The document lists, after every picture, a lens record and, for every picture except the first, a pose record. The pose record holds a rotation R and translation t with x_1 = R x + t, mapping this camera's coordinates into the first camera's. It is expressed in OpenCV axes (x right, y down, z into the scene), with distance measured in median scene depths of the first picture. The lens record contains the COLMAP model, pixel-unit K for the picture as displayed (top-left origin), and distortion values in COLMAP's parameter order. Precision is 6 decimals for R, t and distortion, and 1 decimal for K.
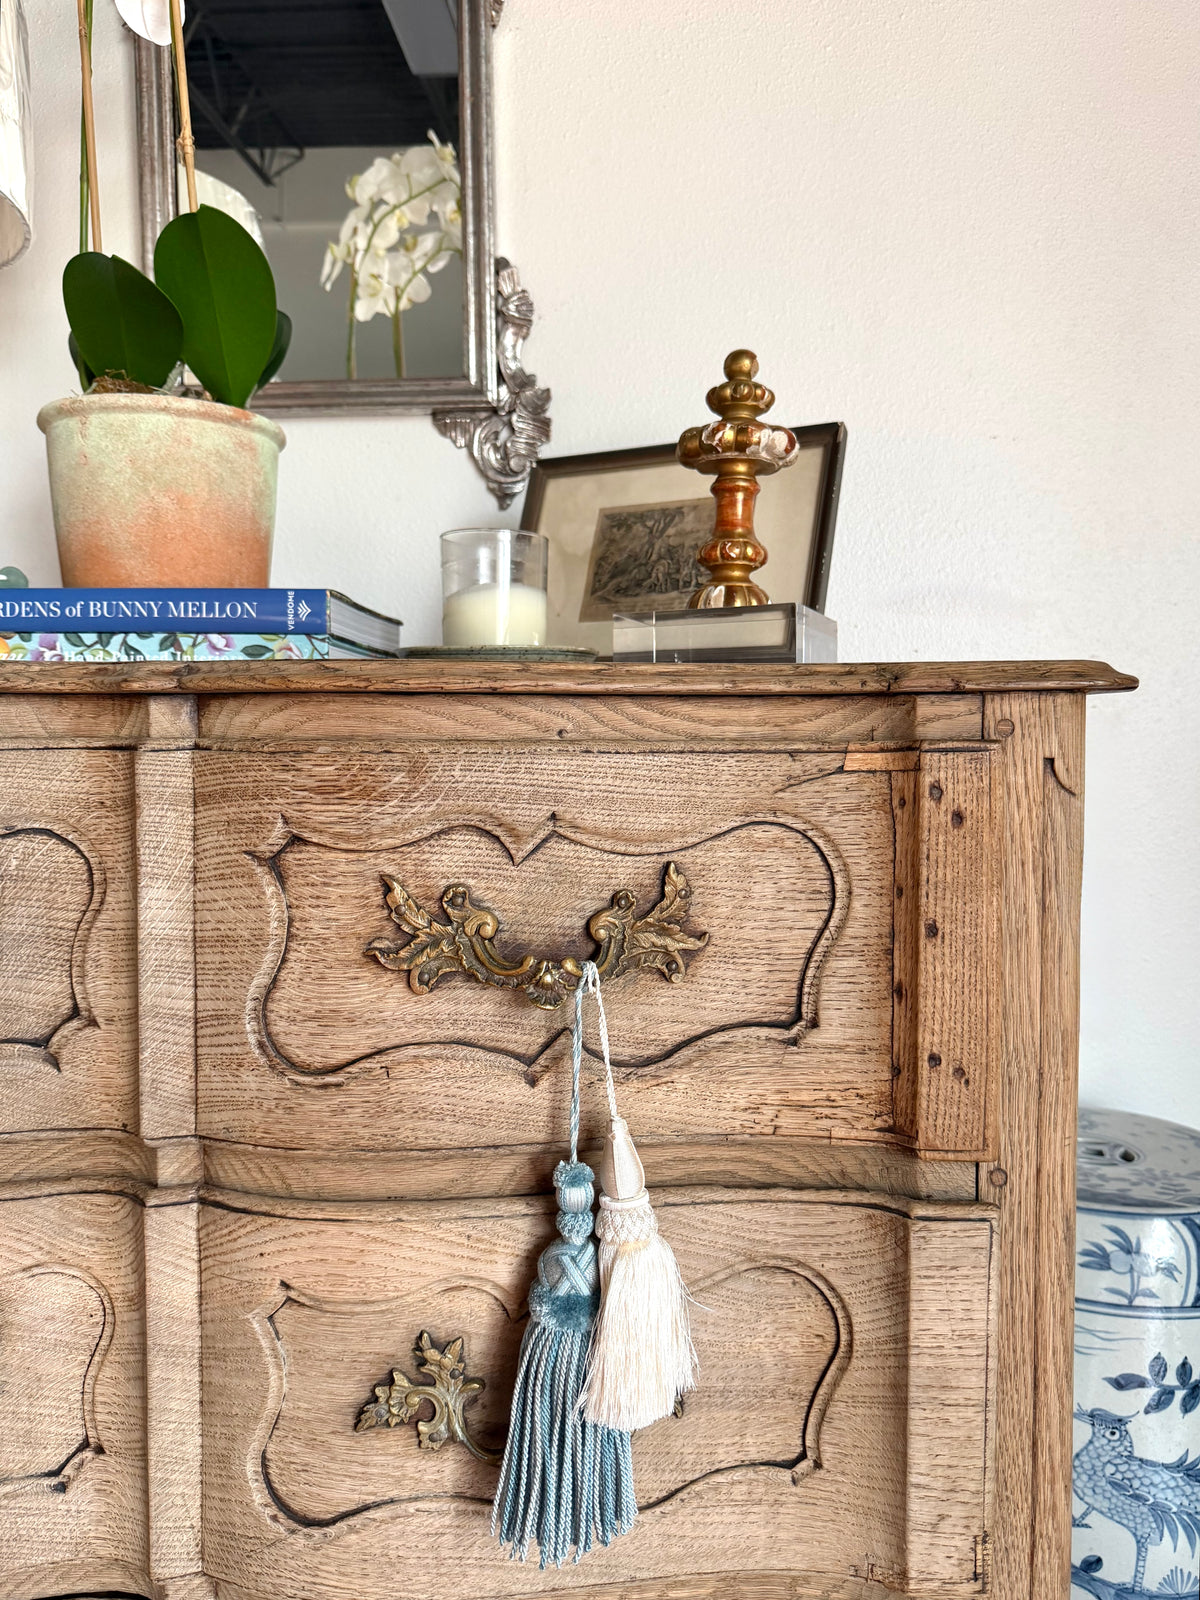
lens RADIAL K [[1145.9, 0, 604.5], [0, 1145.9, 807.0], [0, 0, 1]] dist [0.052496, -0.075775]
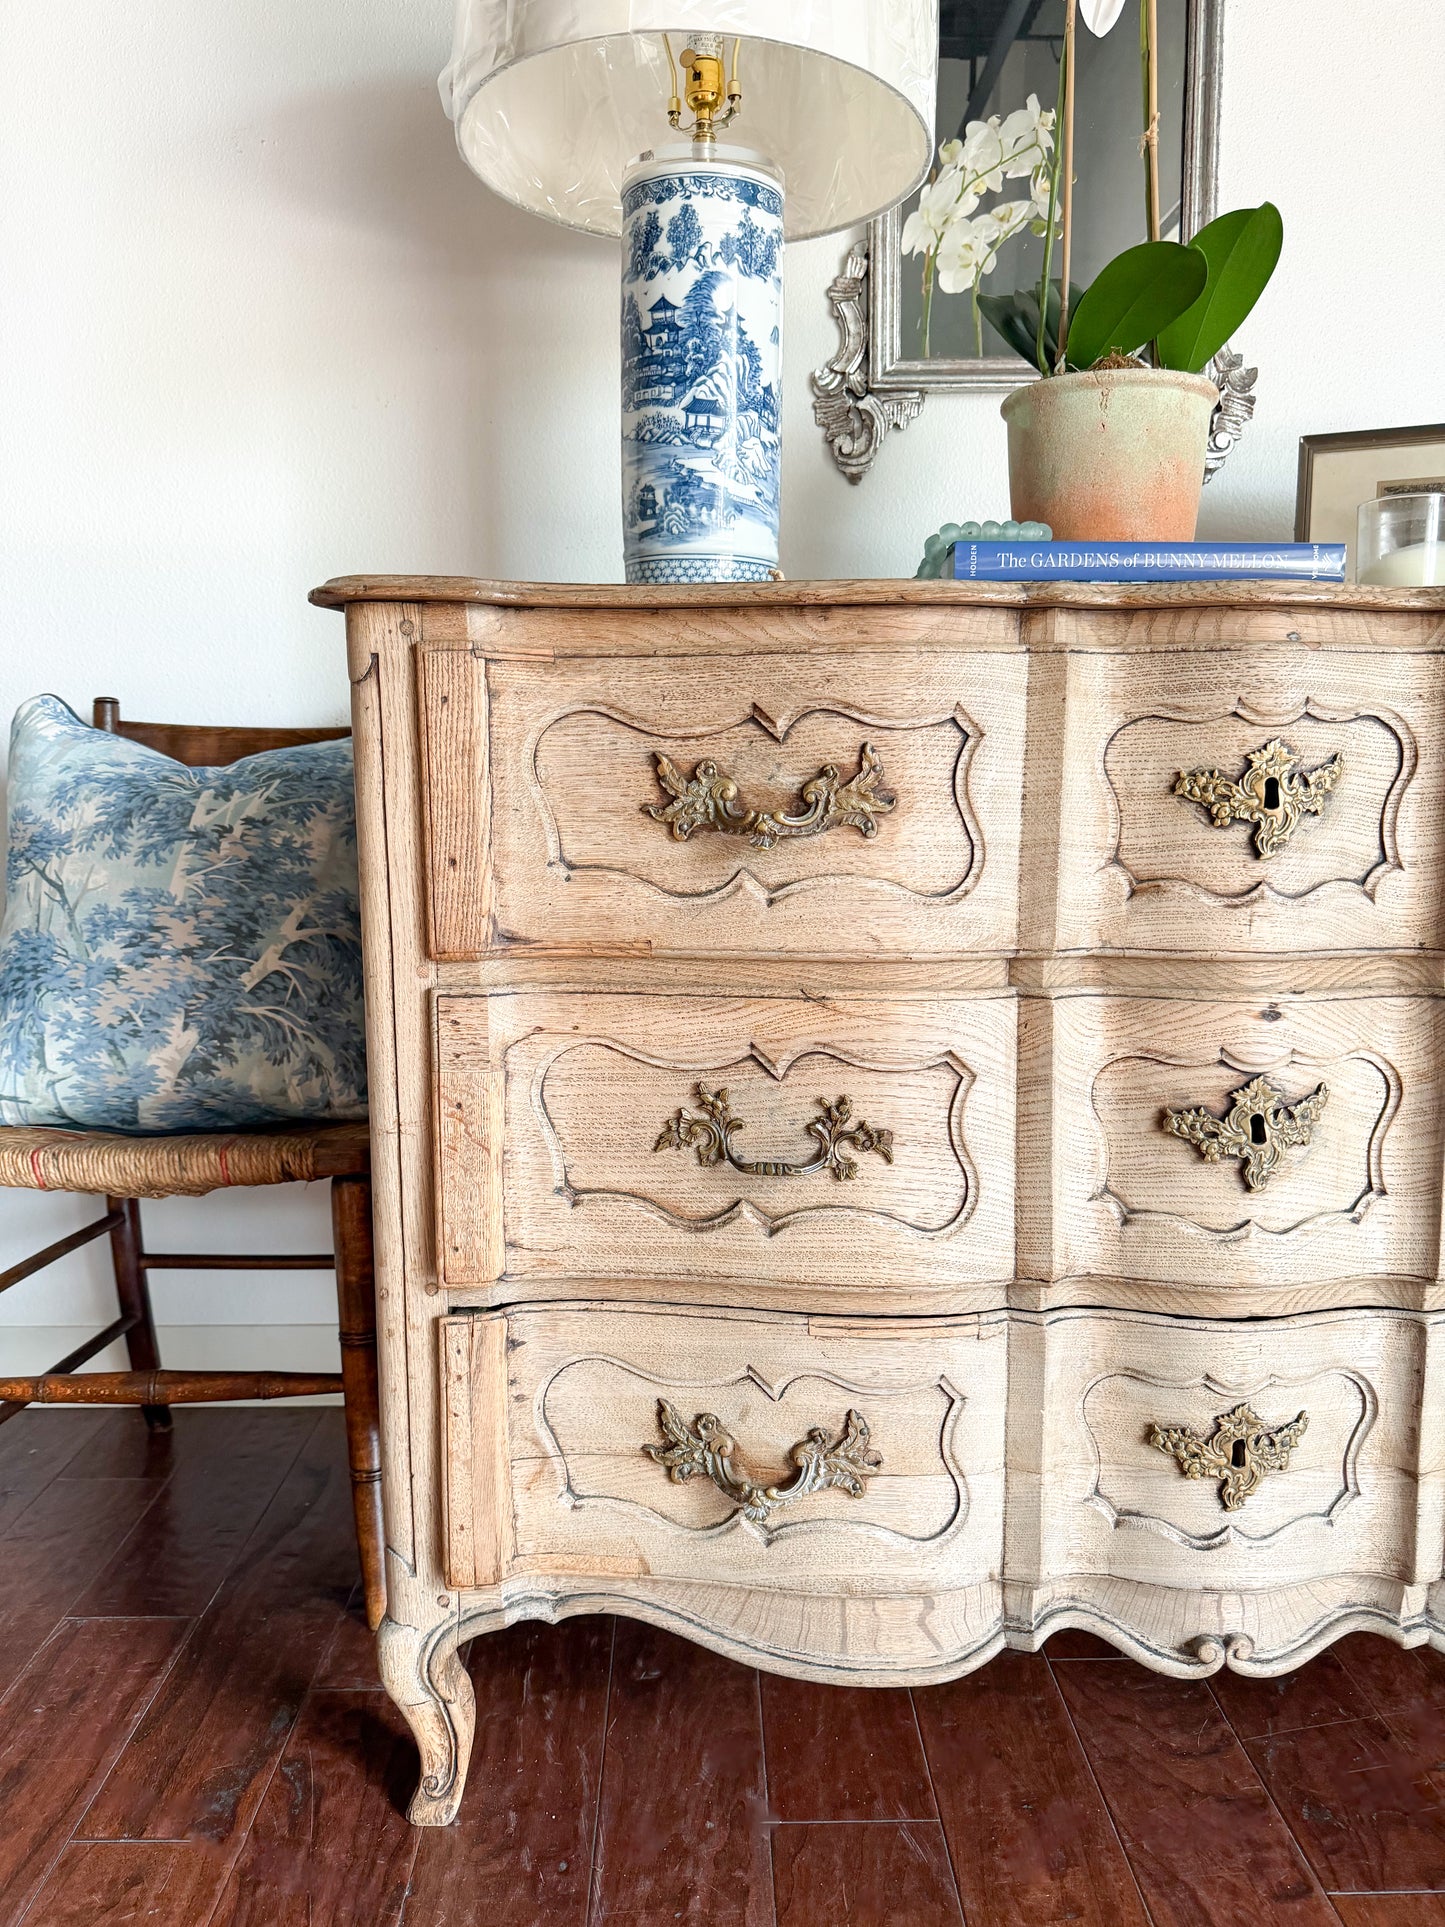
lens RADIAL K [[1380.1, 0, 718.0], [0, 1380.1, 967.5], [0, 0, 1]] dist [0.052496, -0.075775]
pose [[0.997843, -0.011011, 0.064711, -1.354144], [0.006740, 0.997806, 0.065862, 0.196972], [-0.065295, -0.065284, 0.995728, -0.546166]]
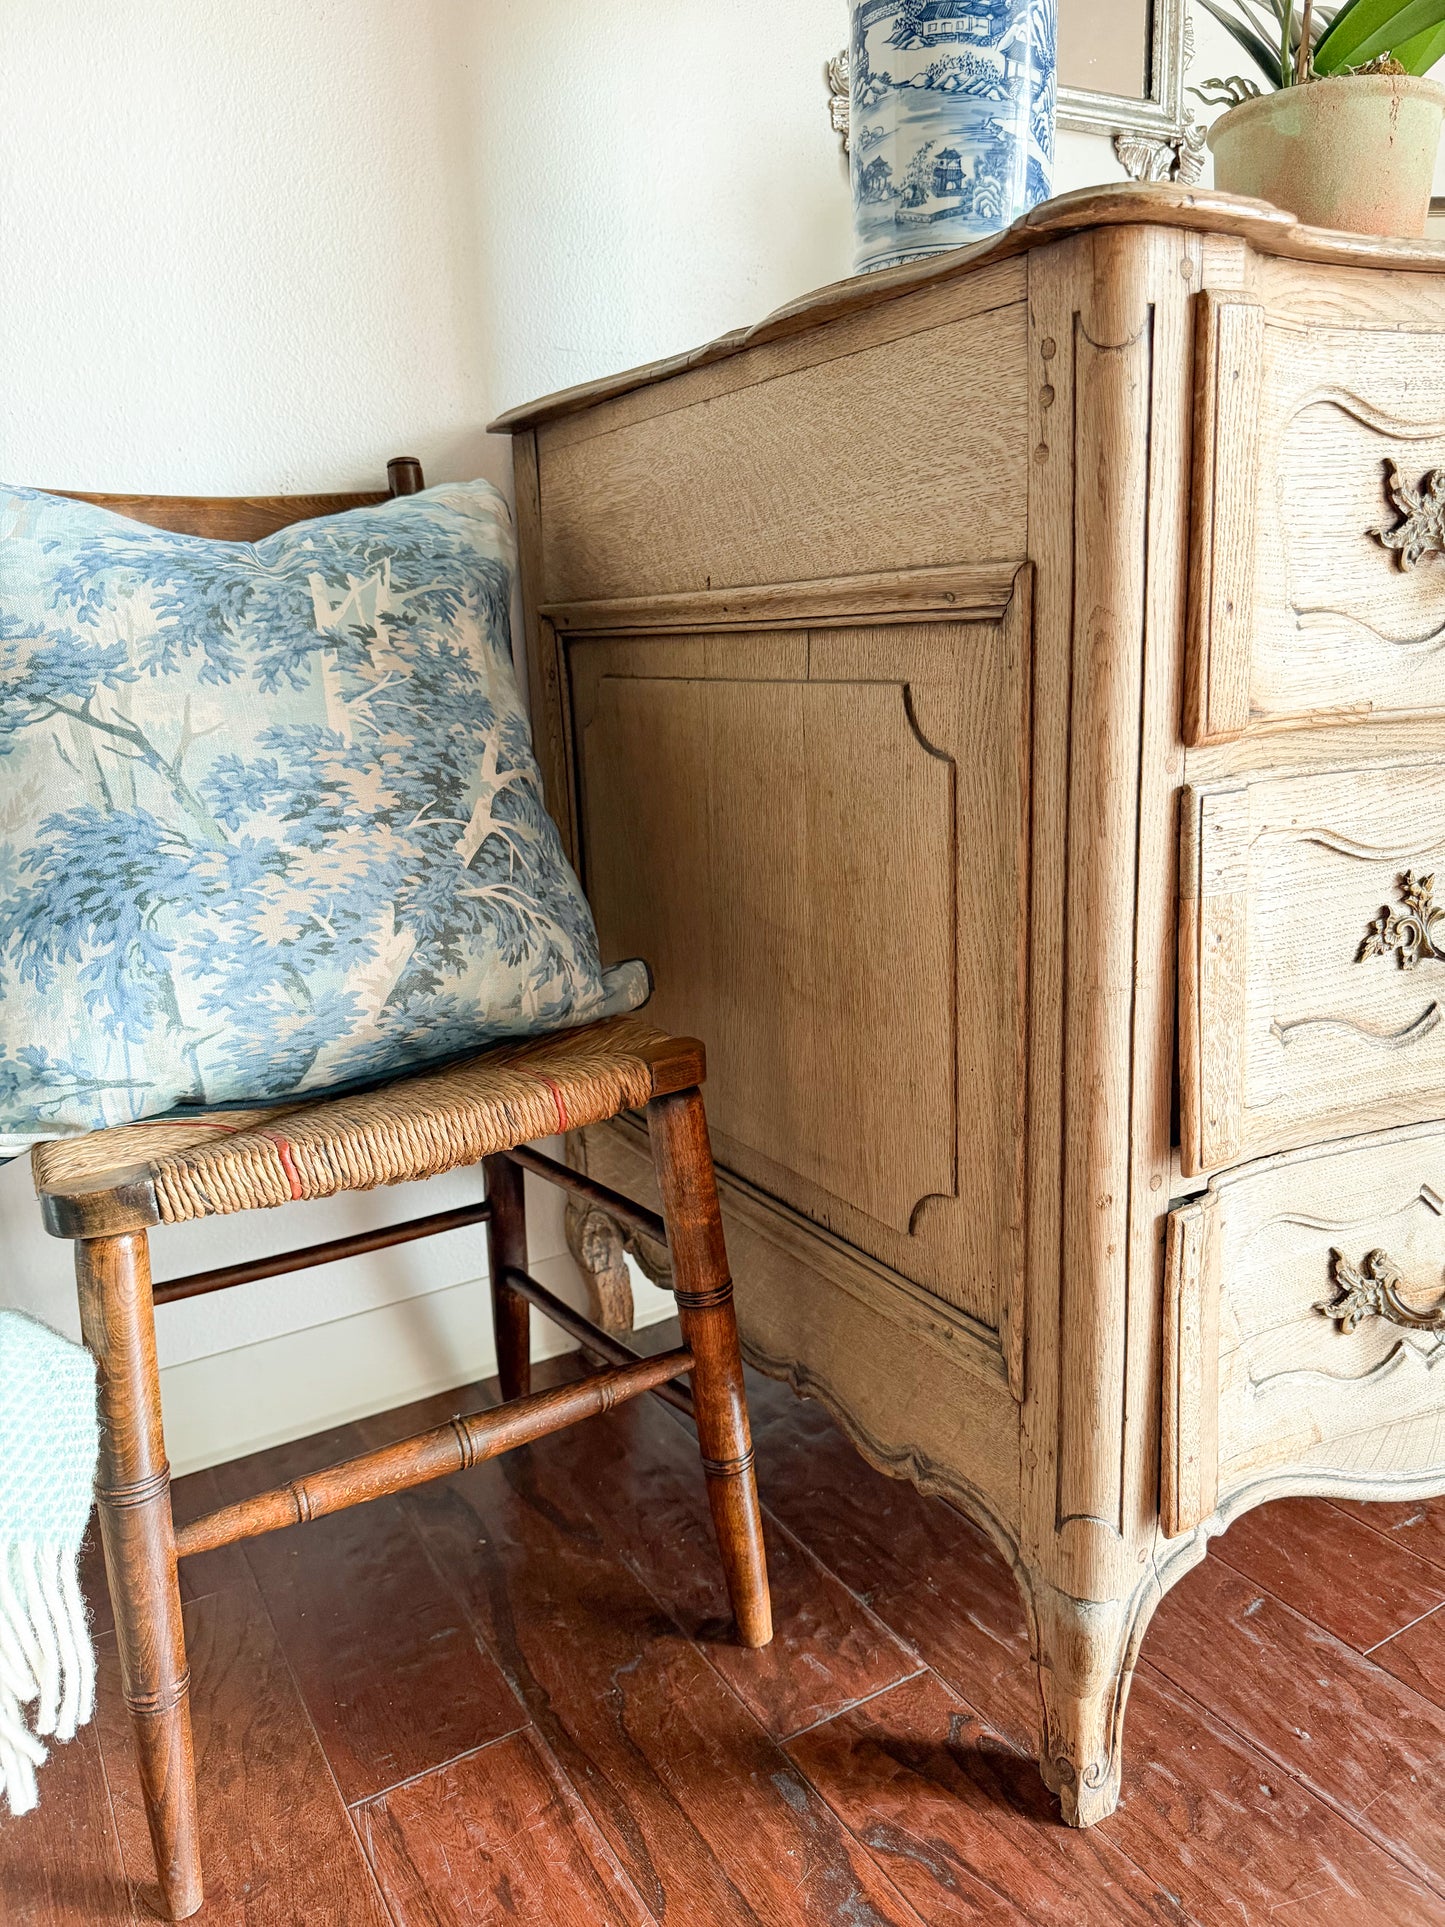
lens RADIAL K [[1380.1, 0, 726.9], [0, 1380.1, 965.7], [0, 0, 1]] dist [0.052496, -0.075775]
pose [[0.831789, -0.167117, 0.529339, -2.581022], [0.079005, 0.979538, 0.185104, 0.223832], [-0.549441, -0.112147, 0.827972, 0.289229]]
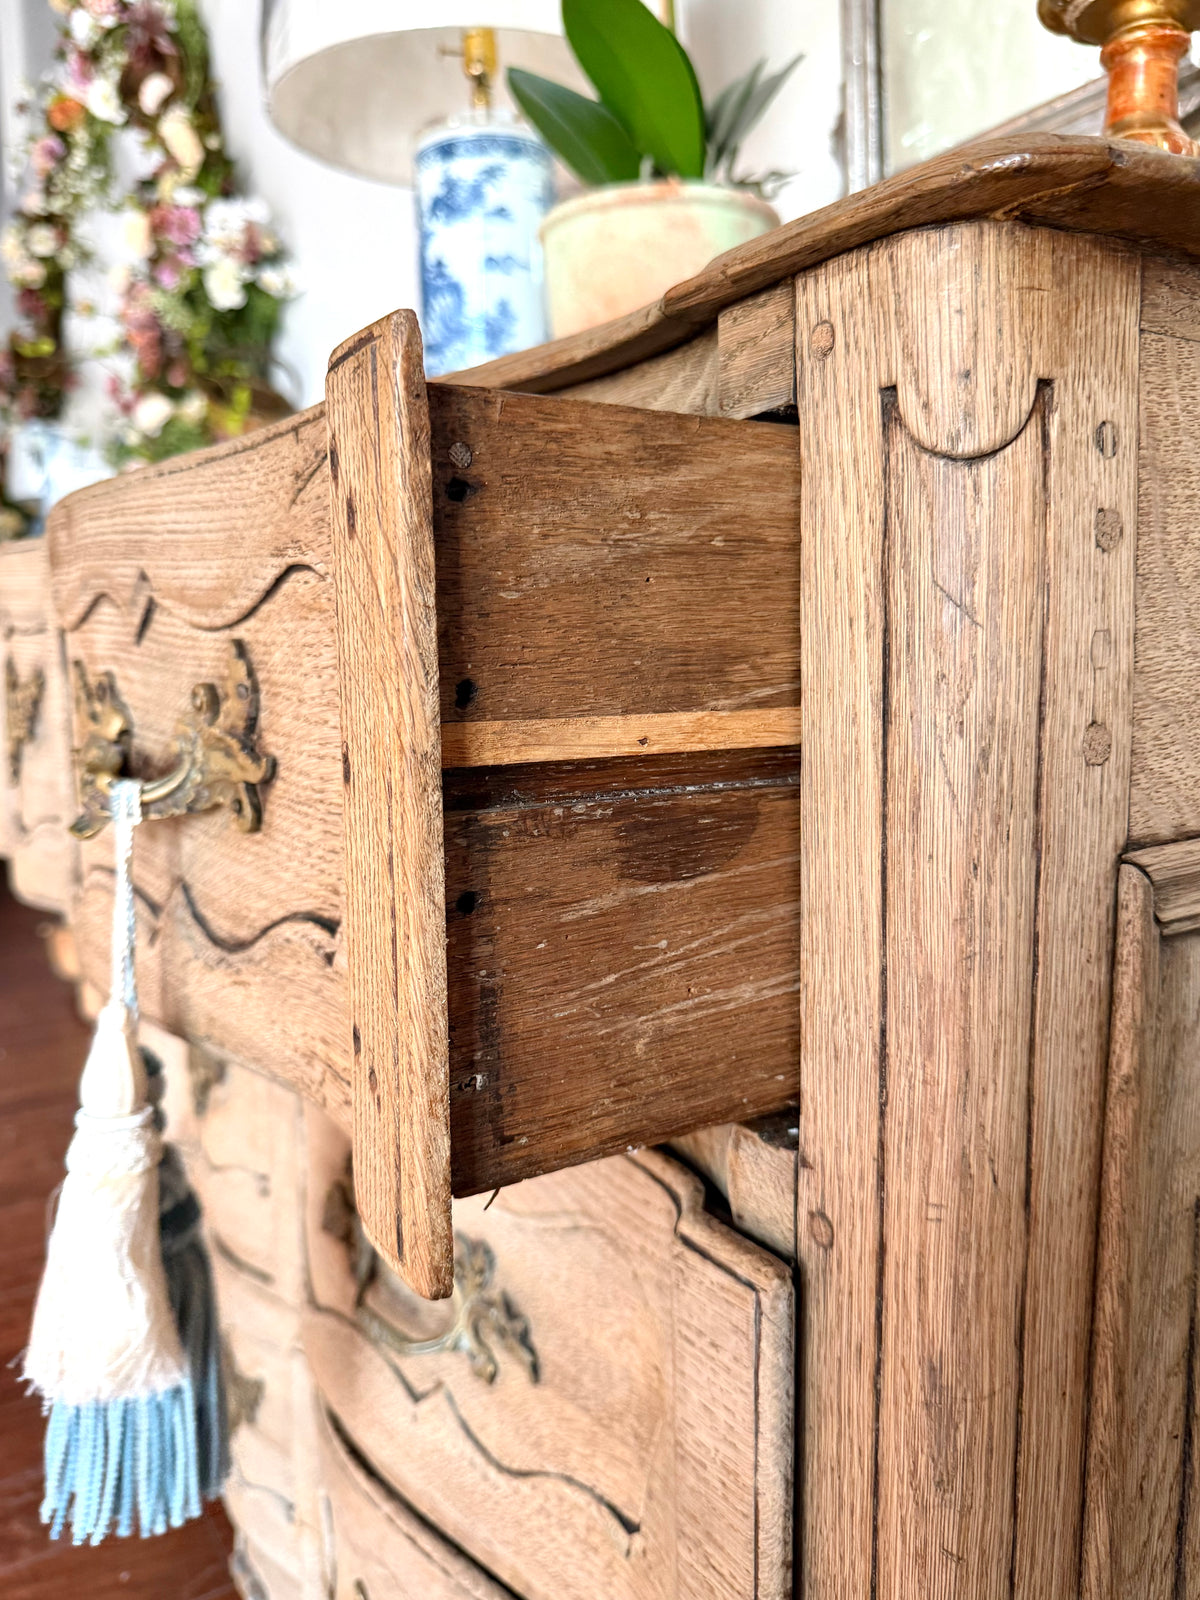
lens RADIAL K [[1145.9, 0, 598.7], [0, 1145.9, 796.4], [0, 0, 1]] dist [0.052496, -0.075775]
pose [[0.605029, 0.082644, -0.791903, 0.678555], [-0.020567, 0.995889, 0.088219, 0.080623], [0.795938, -0.037088, 0.604241, 0.609637]]
